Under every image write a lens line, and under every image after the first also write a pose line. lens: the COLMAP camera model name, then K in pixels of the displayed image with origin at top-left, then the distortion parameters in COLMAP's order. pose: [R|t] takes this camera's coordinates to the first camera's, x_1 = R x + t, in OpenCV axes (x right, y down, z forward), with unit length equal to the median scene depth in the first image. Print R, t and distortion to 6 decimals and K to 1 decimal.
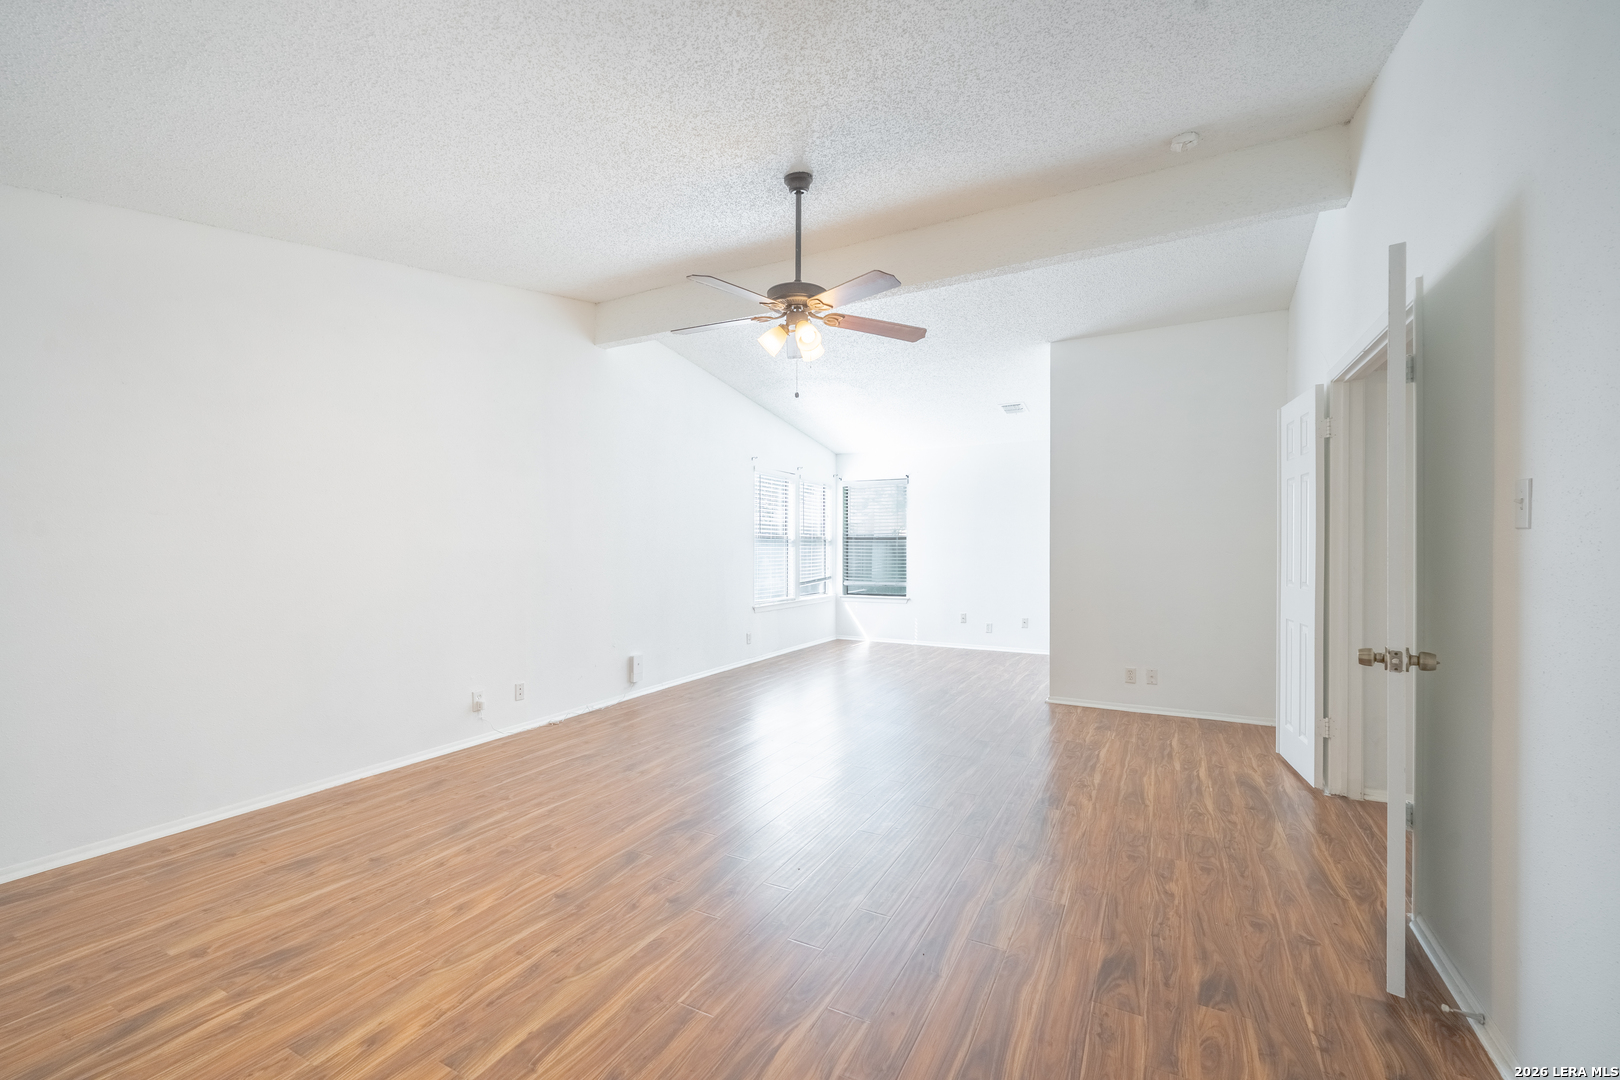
lens RADIAL K [[653.3, 0, 809.2], [0, 653.3, 540.4], [0, 0, 1]] dist [-0.004962, -0.001478]
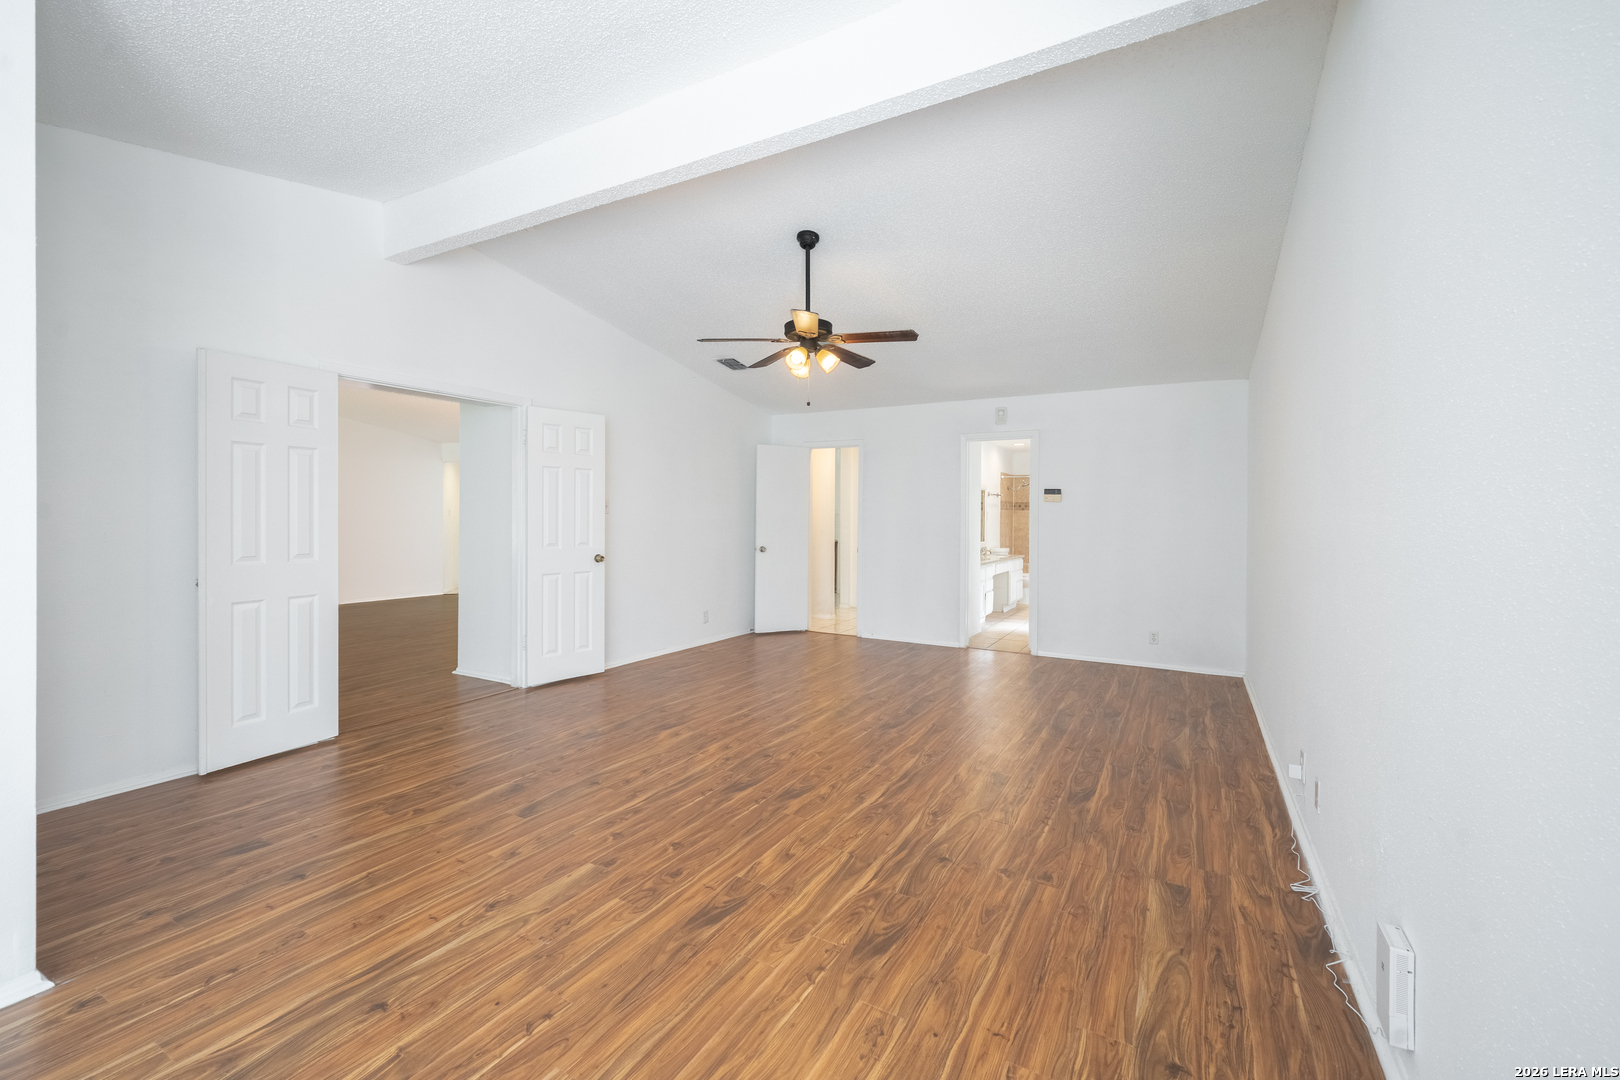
lens RADIAL K [[653.3, 0, 811.8], [0, 653.3, 529.9], [0, 0, 1]] dist [-0.004962, -0.001478]
pose [[-0.999696, -0.007311, 0.023530, -0.041864], [-0.007030, 0.999903, 0.012024, 0.011464], [-0.023615, 0.011855, -0.999651, 1.747848]]
